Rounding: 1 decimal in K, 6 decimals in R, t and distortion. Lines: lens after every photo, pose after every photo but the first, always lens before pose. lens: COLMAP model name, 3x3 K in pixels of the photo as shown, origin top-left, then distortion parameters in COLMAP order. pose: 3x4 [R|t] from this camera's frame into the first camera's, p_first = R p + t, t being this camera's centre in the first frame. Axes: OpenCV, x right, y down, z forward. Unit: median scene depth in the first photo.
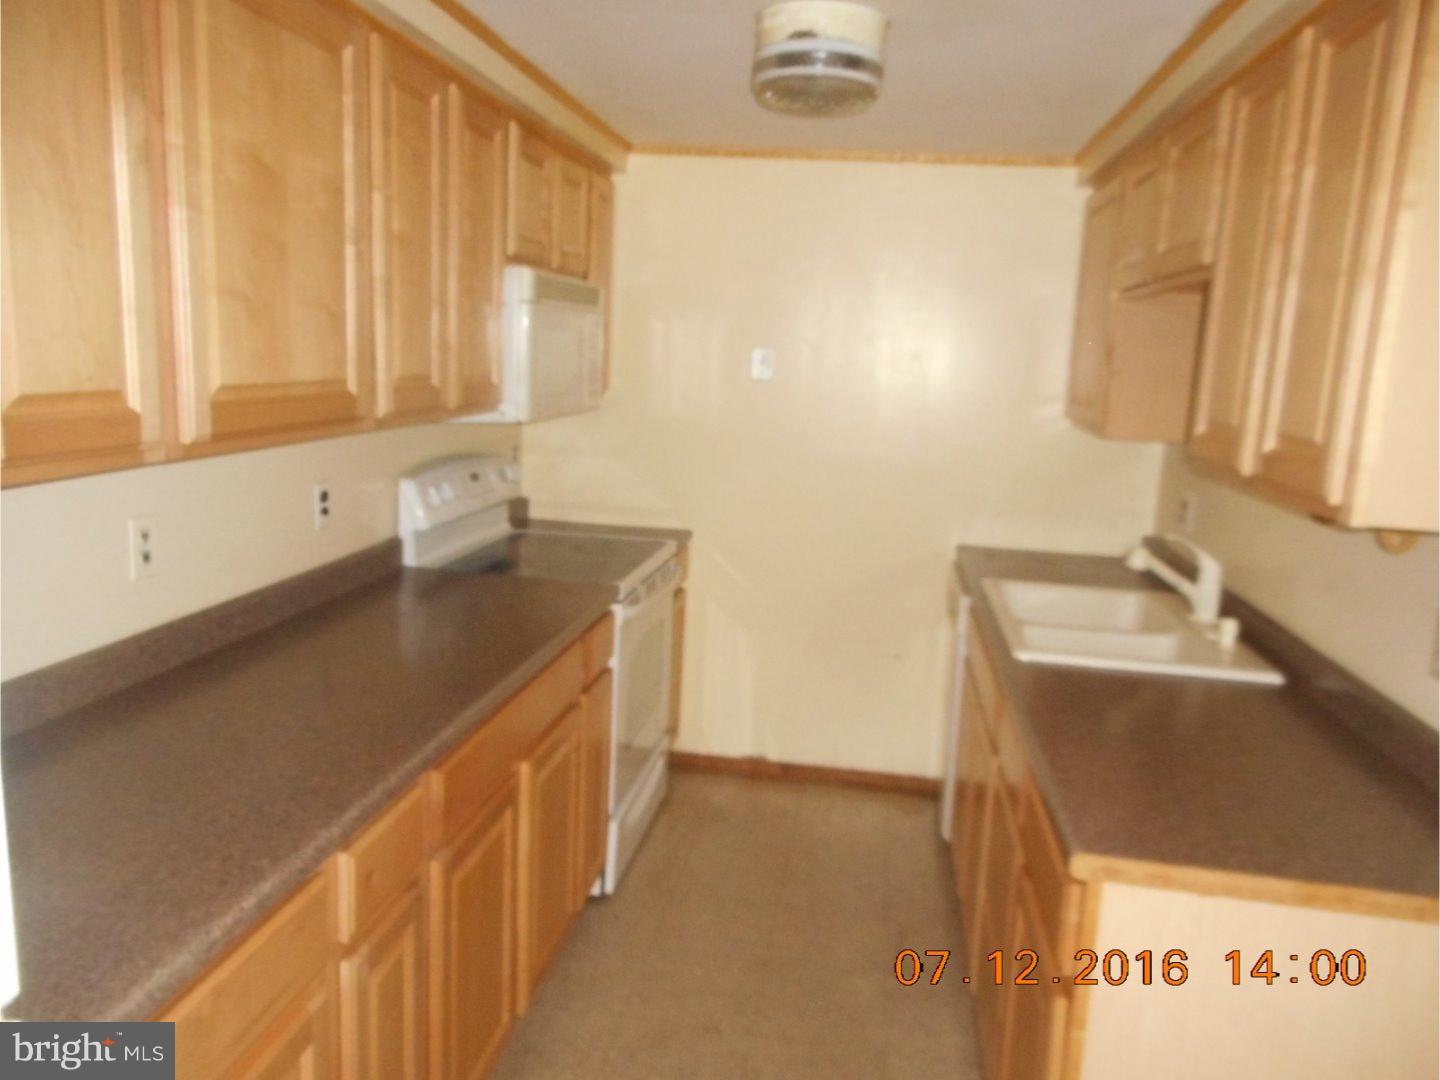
lens RADIAL K [[1083.4, 0, 720.0], [0, 1083.4, 540.0], [0, 0, 1]] dist [-0.001879, -0.001209]
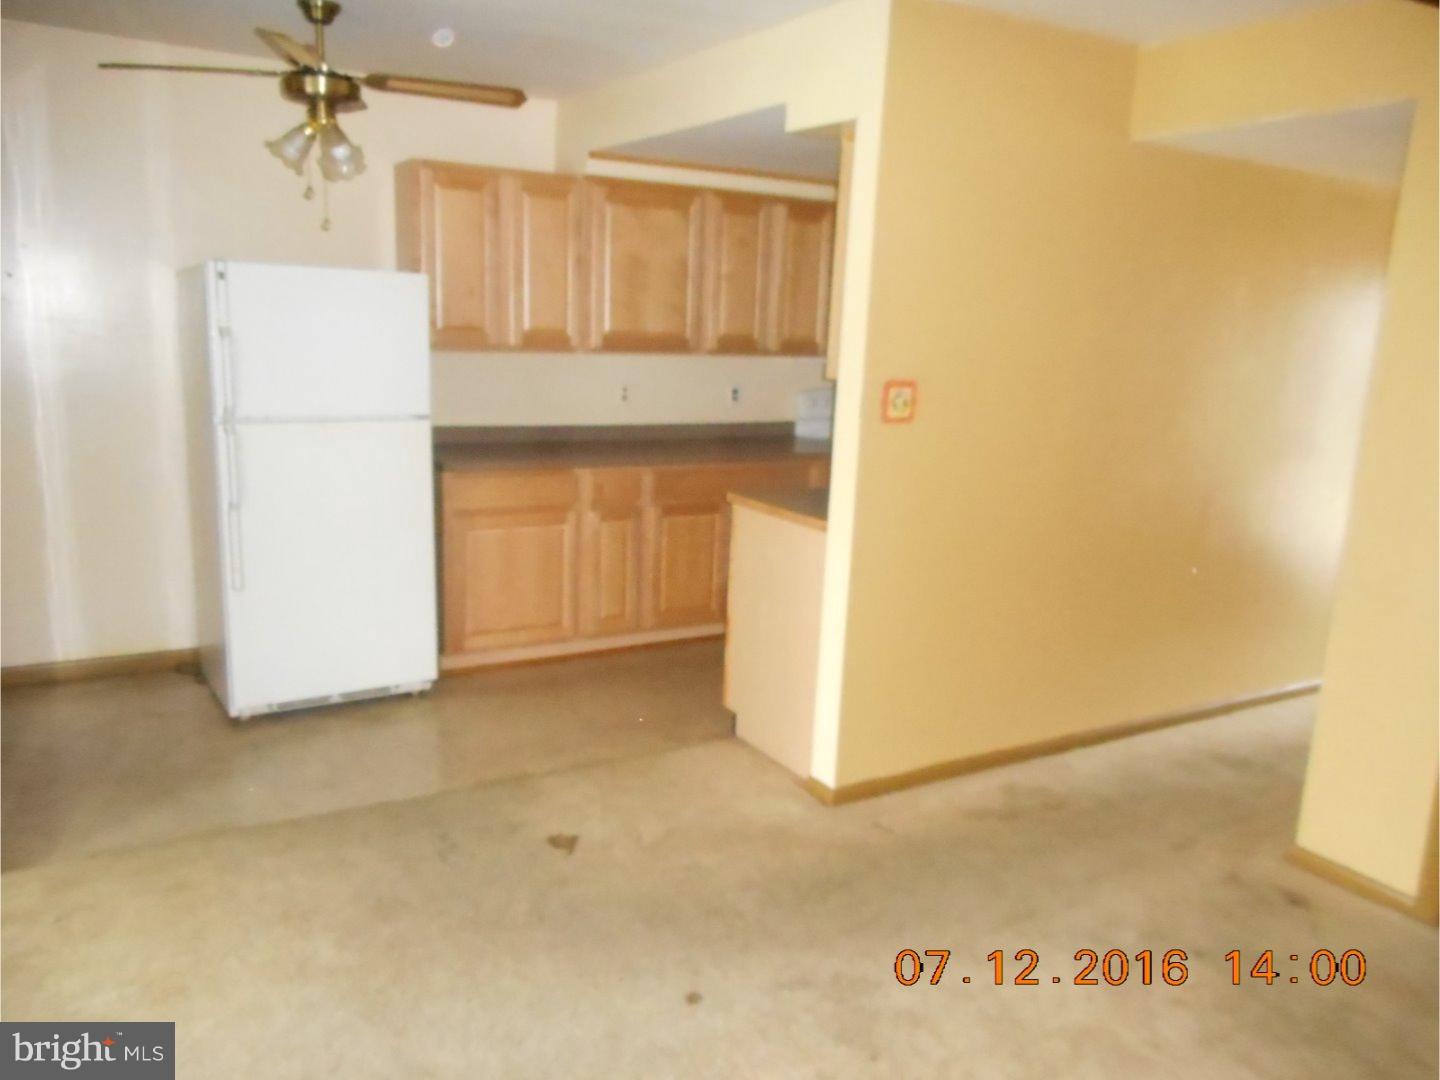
lens RADIAL K [[1083.4, 0, 720.0], [0, 1083.4, 540.0], [0, 0, 1]] dist [-0.001879, -0.001209]
pose [[0.642352, 0.133791, -0.754641, 2.102265], [-0.146145, 0.987960, 0.050758, 0.239129], [0.752346, 0.077683, 0.654172, -0.705305]]
